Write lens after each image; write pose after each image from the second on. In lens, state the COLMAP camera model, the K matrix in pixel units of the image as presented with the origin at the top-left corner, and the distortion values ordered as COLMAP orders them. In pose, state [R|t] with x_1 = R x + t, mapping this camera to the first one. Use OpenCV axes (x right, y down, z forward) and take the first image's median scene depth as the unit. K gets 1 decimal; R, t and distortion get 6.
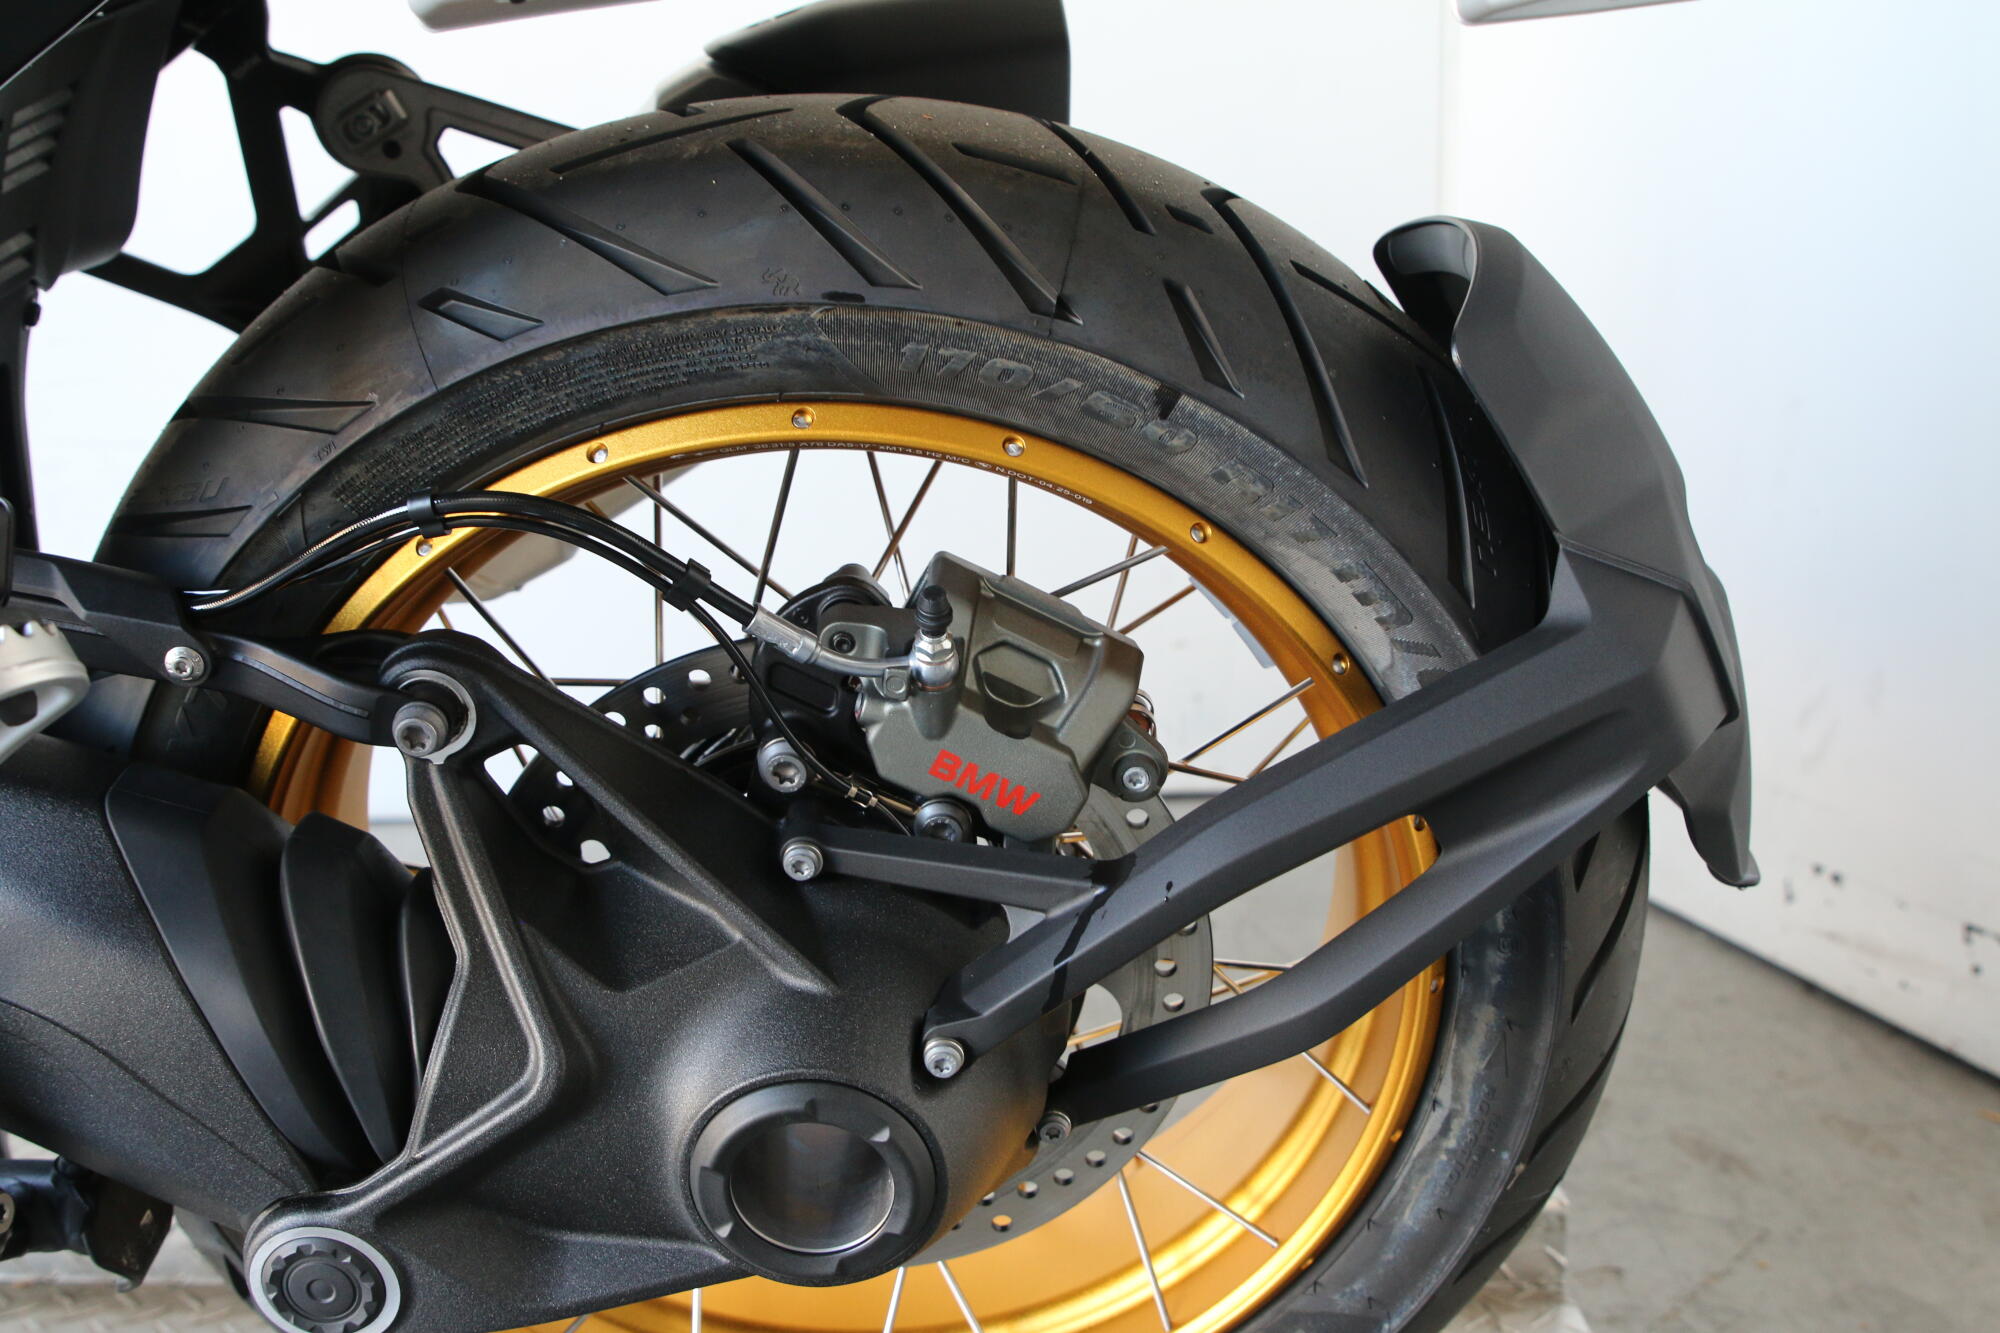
lens RADIAL K [[2235.6, 0, 995.6], [0, 2235.6, 650.1], [0, 0, 1]] dist [-0.132381, 0.104209]
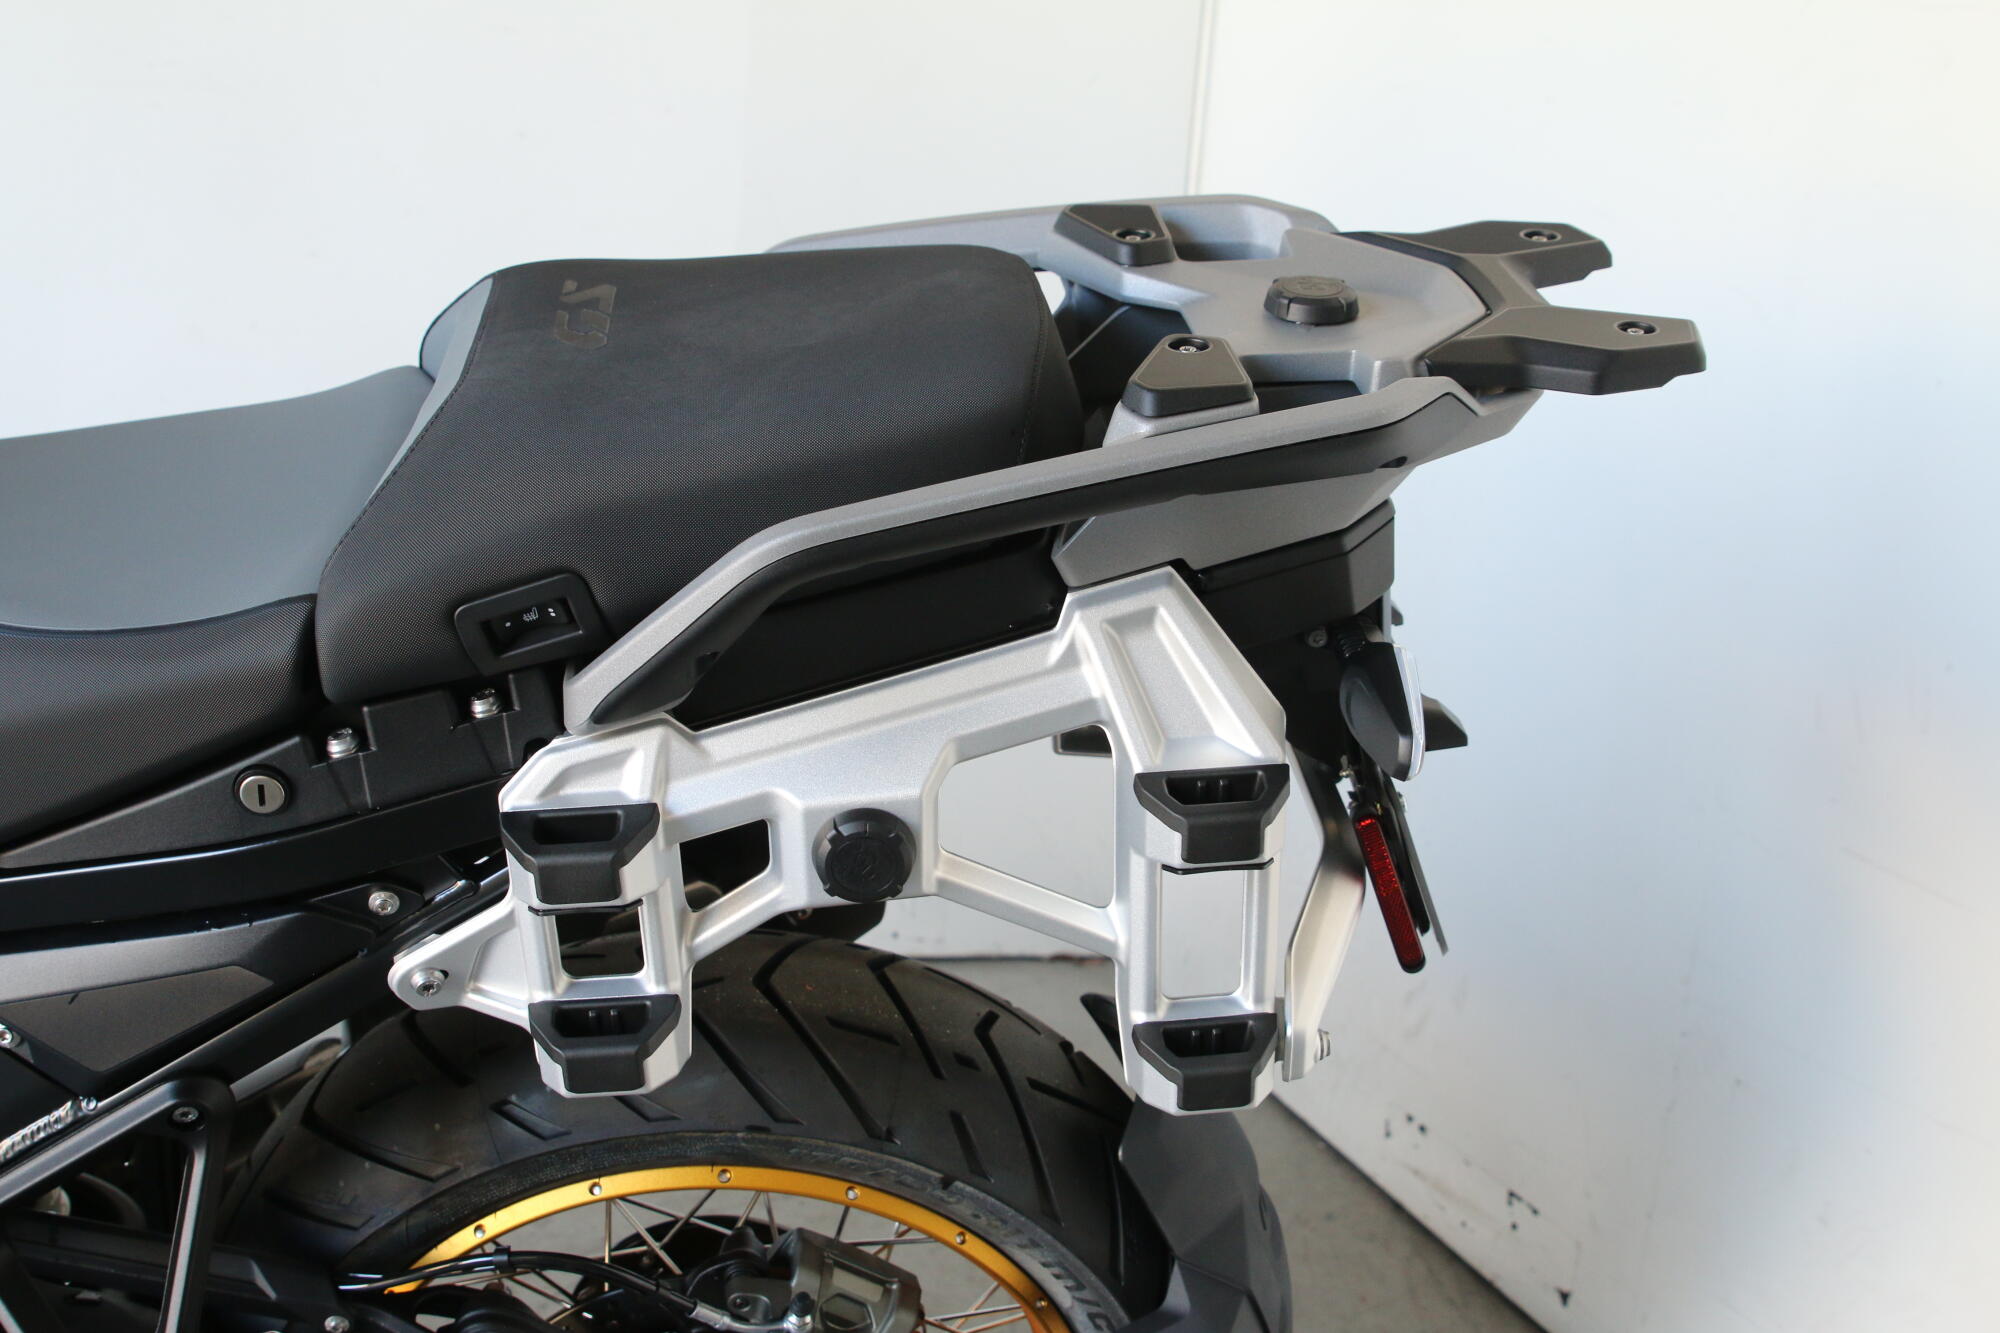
lens RADIAL K [[2235.6, 0, 995.6], [0, 2235.6, 650.1], [0, 0, 1]] dist [-0.132381, 0.104209]
pose [[0.990261, 0.052513, 0.128939, -0.120176], [-0.059141, 0.997089, 0.048128, -0.580812], [-0.126037, -0.055285, 0.990484, -0.614831]]
